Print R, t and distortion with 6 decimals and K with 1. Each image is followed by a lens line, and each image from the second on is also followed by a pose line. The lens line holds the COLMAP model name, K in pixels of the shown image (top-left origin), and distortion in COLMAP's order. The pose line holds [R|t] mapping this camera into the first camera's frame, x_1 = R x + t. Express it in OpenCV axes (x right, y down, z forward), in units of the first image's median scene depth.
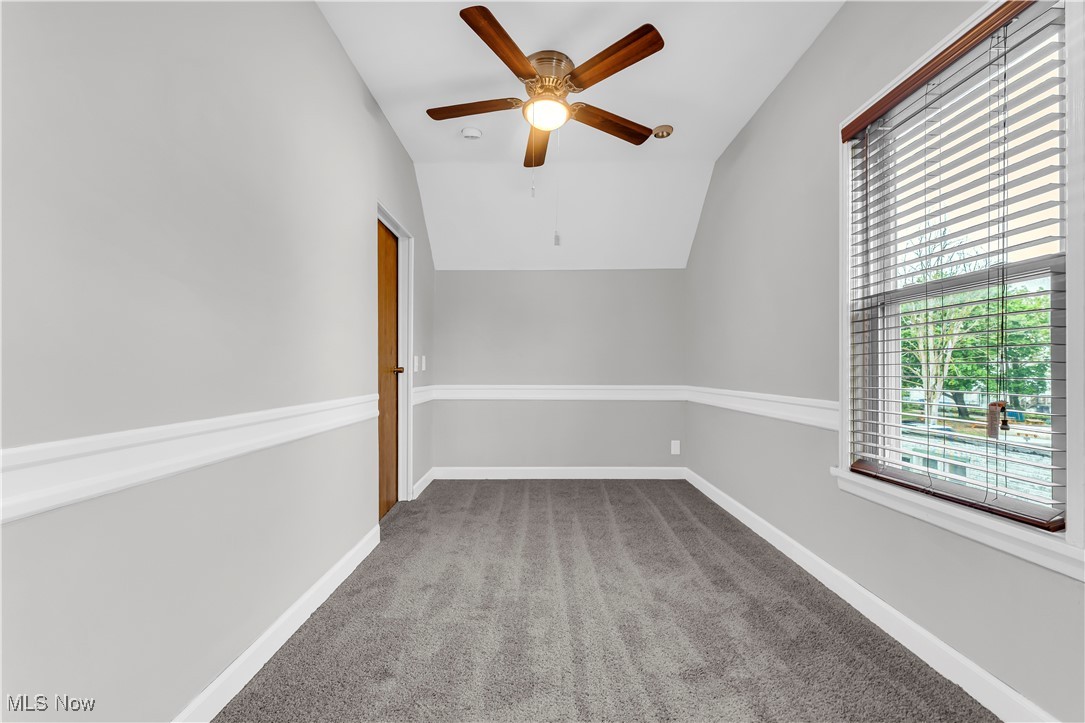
lens RADIAL K [[436.2, 0, 544.4], [0, 436.2, 368.0], [0, 0, 1]] dist [0.004841, 0.000150]
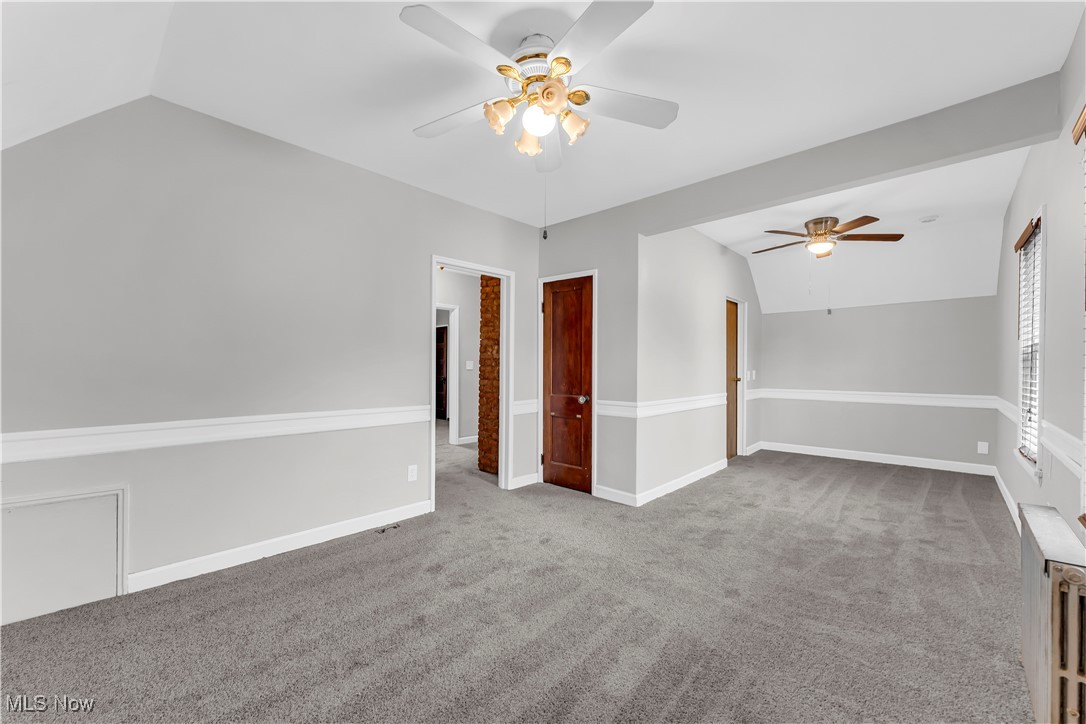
lens RADIAL K [[436.6, 0, 542.1], [0, 436.6, 369.1], [0, 0, 1]] dist [0.004841, 0.000150]
pose [[0.731138, 0.001680, -0.682227, 0.314994], [0.001793, 0.999989, 0.004385, -0.050855], [0.682227, -0.004429, 0.731127, -0.892249]]
